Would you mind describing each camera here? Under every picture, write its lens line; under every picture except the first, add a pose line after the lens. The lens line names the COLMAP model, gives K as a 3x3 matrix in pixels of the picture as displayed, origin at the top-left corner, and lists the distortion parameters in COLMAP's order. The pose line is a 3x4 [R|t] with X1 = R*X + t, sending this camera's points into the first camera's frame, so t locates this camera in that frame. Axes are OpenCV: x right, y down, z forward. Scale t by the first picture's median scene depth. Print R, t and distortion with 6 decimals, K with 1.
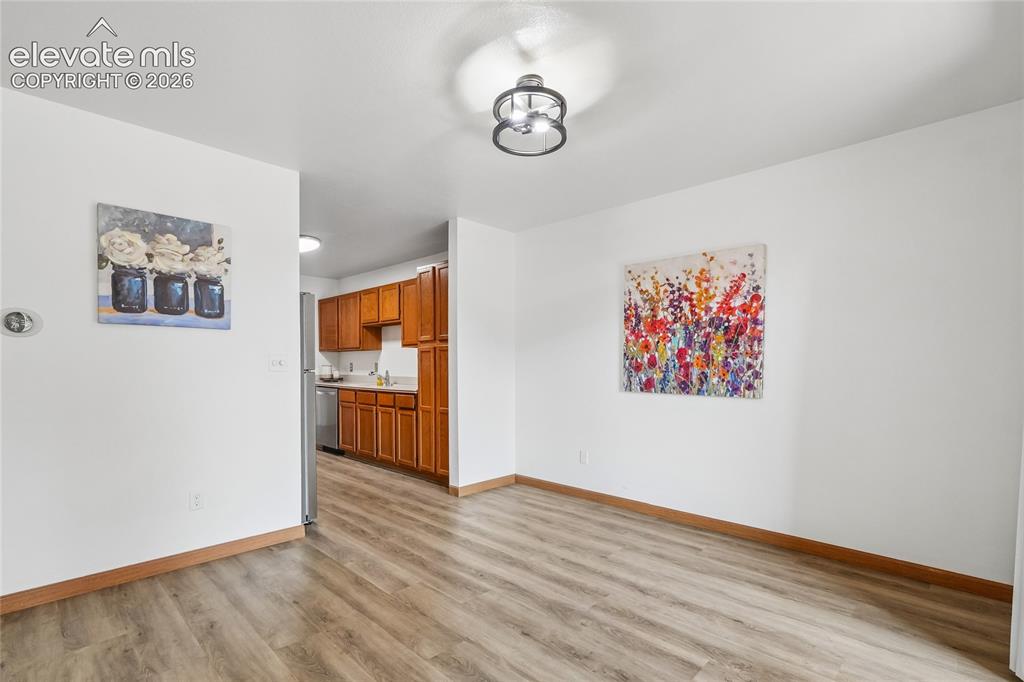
lens RADIAL K [[452.7, 0, 511.2], [0, 452.7, 362.7], [0, 0, 1]] dist [0.000885, 0.000251]
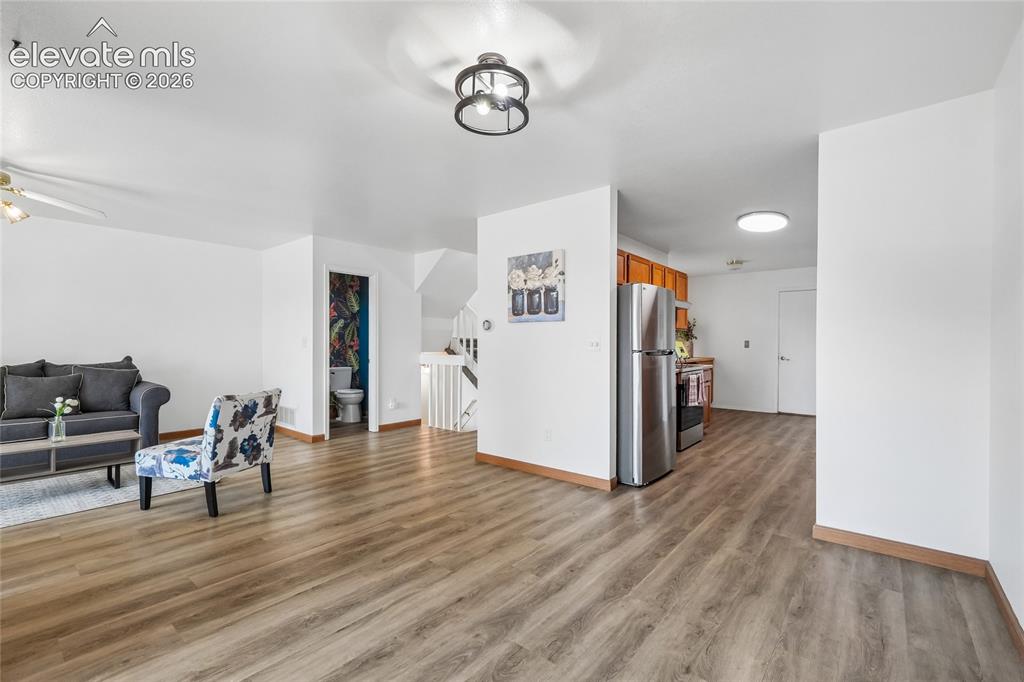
lens RADIAL K [[438.4, 0, 514.8], [0, 438.4, 343.8], [0, 0, 1]] dist [0.000223, 0.000206]
pose [[0.121582, -0.002668, -0.992578, 0.788766], [0.000283, 0.999996, -0.002653, 0.001805], [0.992581, 0.000042, 0.121582, 0.739875]]
